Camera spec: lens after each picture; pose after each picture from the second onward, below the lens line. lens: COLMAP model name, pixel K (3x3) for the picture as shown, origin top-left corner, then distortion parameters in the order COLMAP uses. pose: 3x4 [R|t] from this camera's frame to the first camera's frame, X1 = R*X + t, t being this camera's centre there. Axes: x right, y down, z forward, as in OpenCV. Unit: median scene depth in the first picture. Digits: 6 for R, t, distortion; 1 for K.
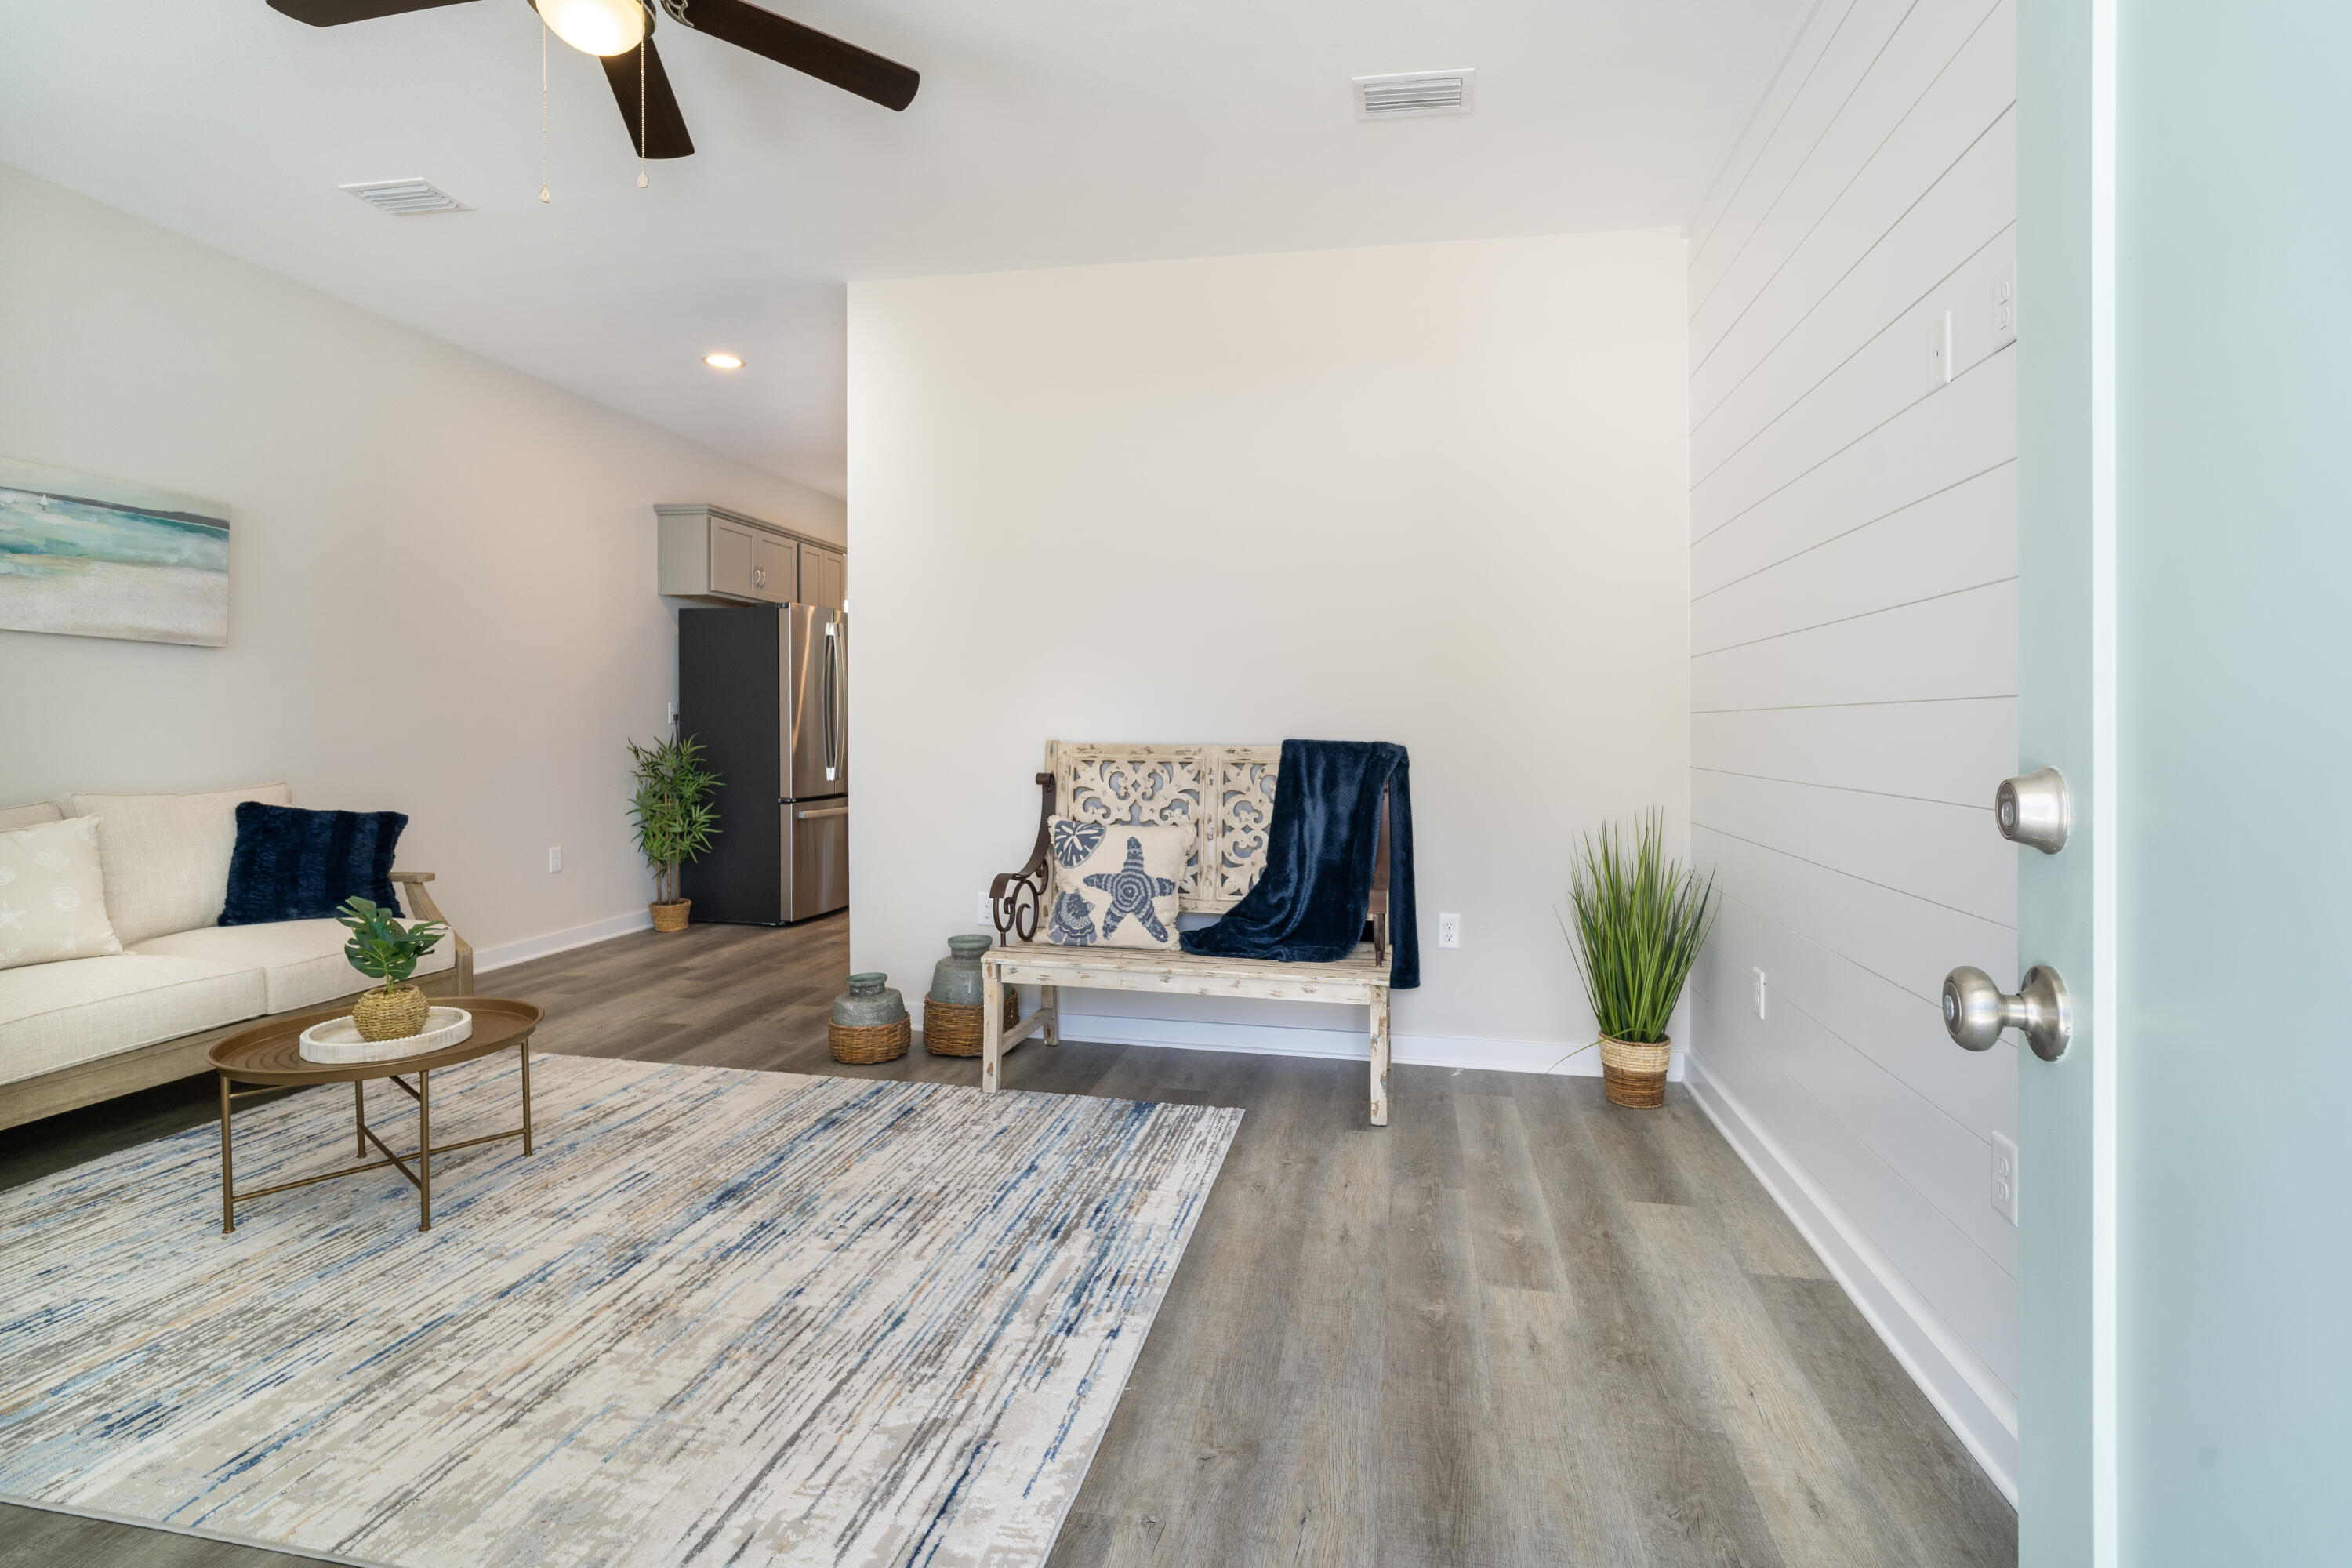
lens RADIAL K [[1098.1, 0, 1183.0], [0, 1098.1, 785.1], [0, 0, 1]] dist [-0.033128, 0.013472]
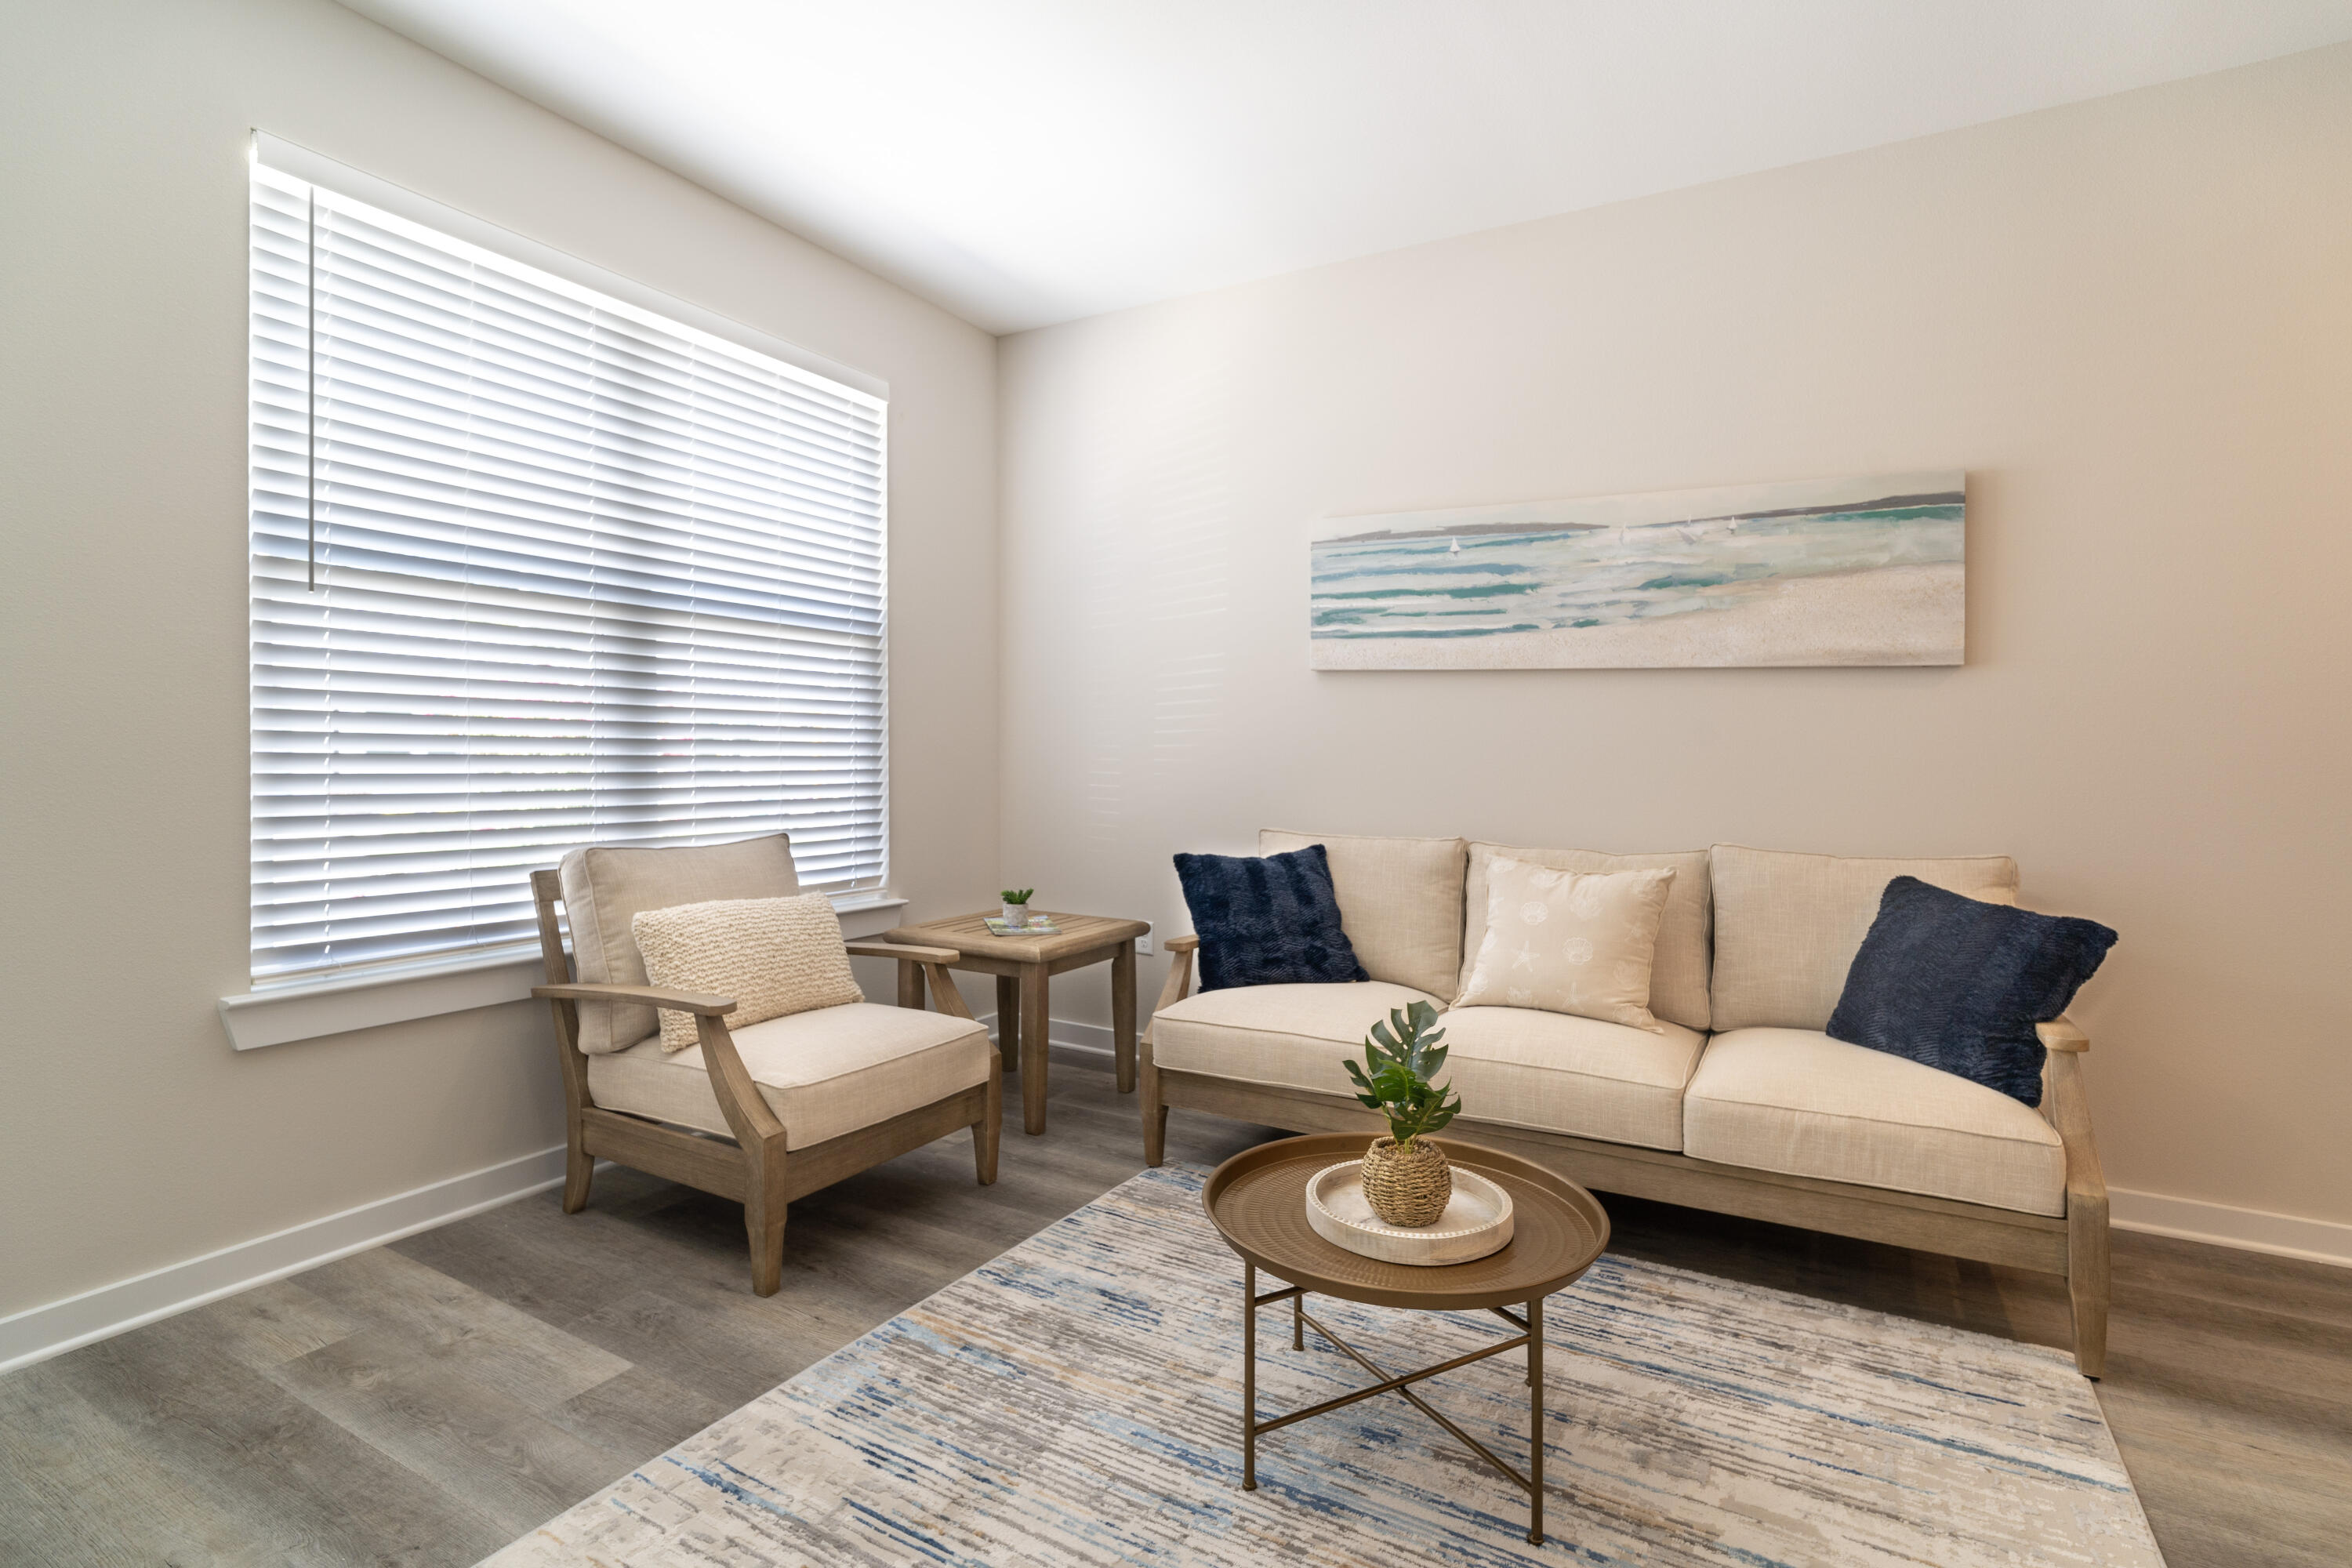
lens RADIAL K [[1132.0, 0, 1171.7], [0, 1132.0, 768.3], [0, 0, 1]] dist [-0.004811, -0.000682]
pose [[-0.306347, 0.003412, -0.951914, 0.007790], [-0.064472, 0.997623, 0.024324, -0.058525], [0.949734, 0.068824, -0.305399, 1.022365]]
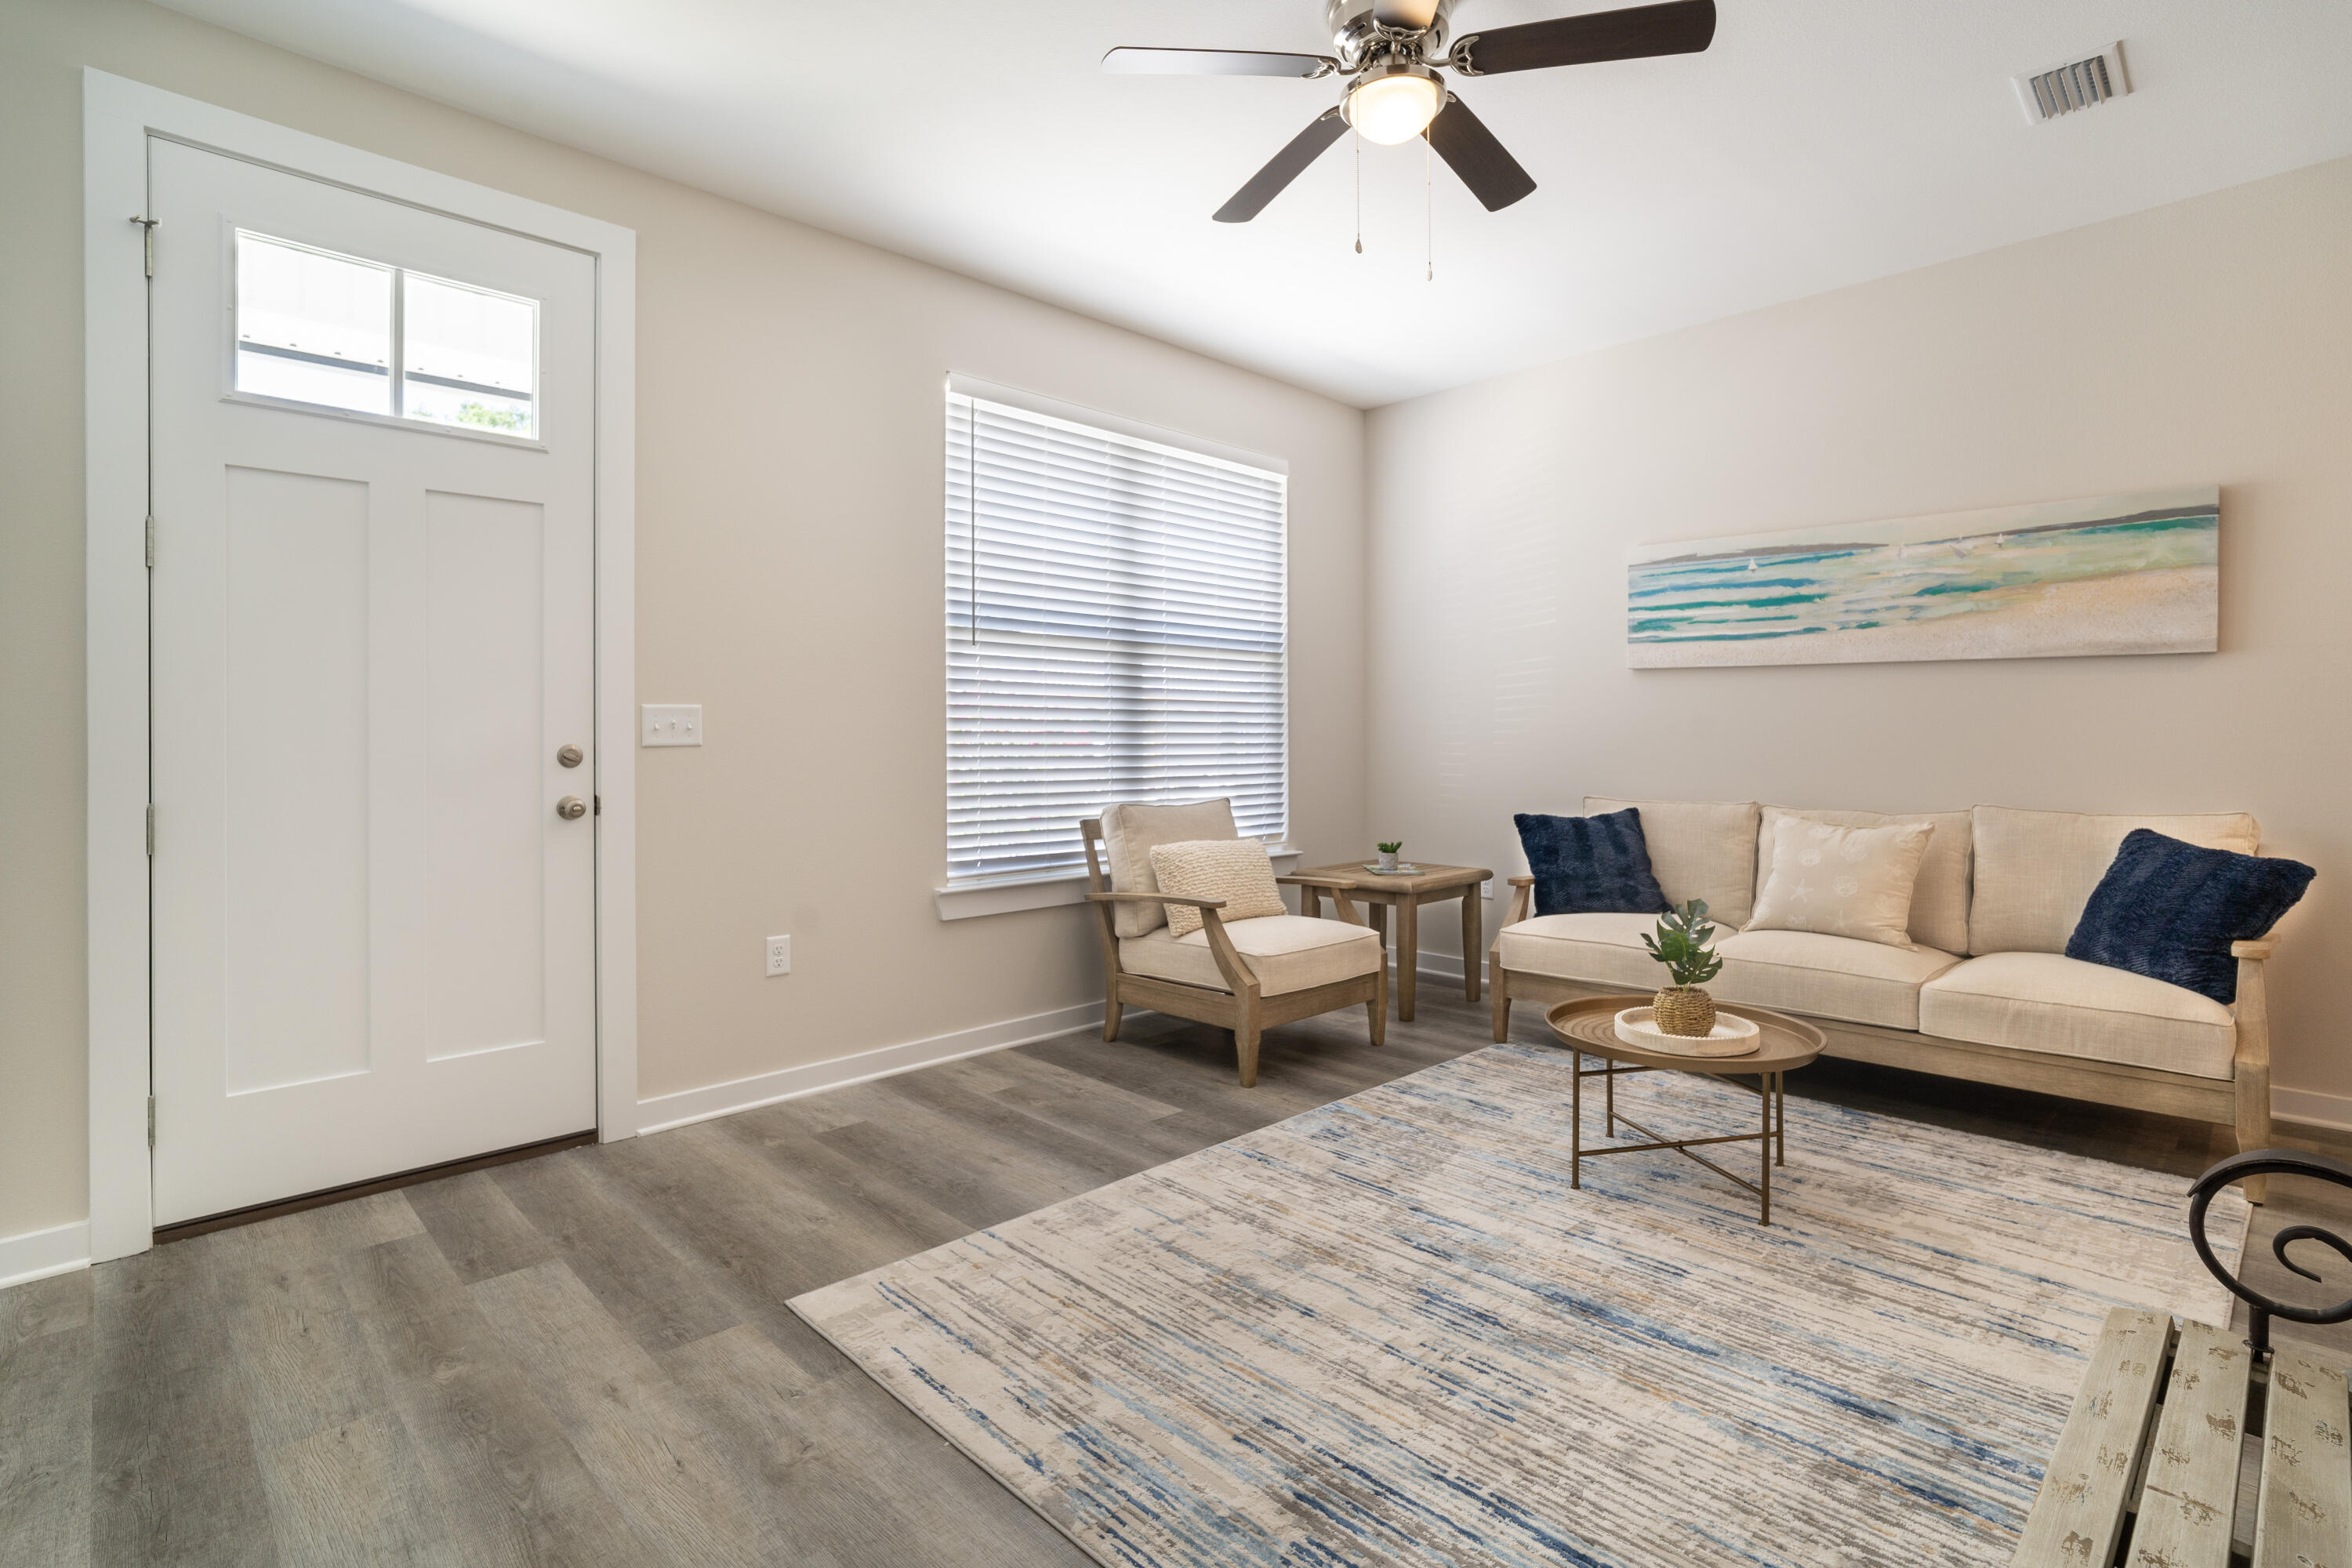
lens RADIAL K [[1090.9, 0, 1187.9], [0, 1090.9, 799.4], [0, 0, 1]] dist [-0.008854, 0.000696]
pose [[-0.549747, 0.040174, -0.834365, 0.405823], [-0.045471, 0.995923, 0.077913, -0.056570], [0.834093, 0.080772, -0.545679, 1.117673]]
